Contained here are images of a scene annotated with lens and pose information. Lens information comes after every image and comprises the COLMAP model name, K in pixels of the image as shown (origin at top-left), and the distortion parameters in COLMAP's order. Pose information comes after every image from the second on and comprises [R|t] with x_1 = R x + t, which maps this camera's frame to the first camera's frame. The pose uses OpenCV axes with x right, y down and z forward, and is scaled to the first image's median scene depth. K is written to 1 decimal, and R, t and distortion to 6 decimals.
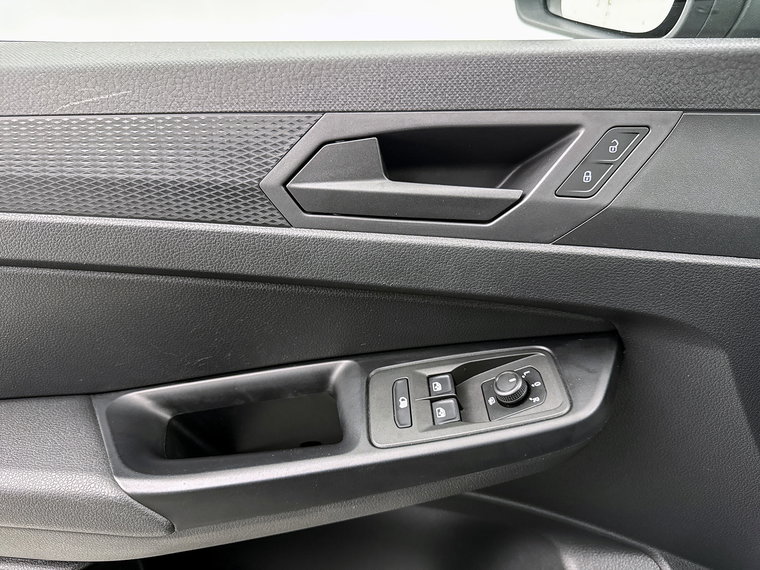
lens RADIAL K [[544.0, 0, 386.9], [0, 544.0, 285.5], [0, 0, 1]] dist [0.069015, -0.135439]
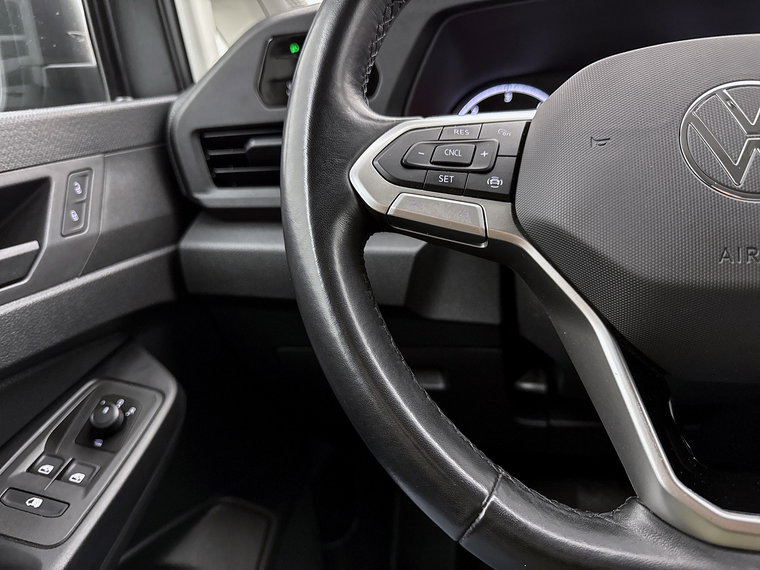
lens RADIAL K [[544.0, 0, 386.9], [0, 544.0, 285.5], [0, 0, 1]] dist [0.069015, -0.135439]
pose [[0.208509, -0.343783, 0.915608, -0.627107], [0.491309, 0.846304, 0.205877, 0.018261], [-0.845659, 0.406919, 0.345366, 0.078162]]
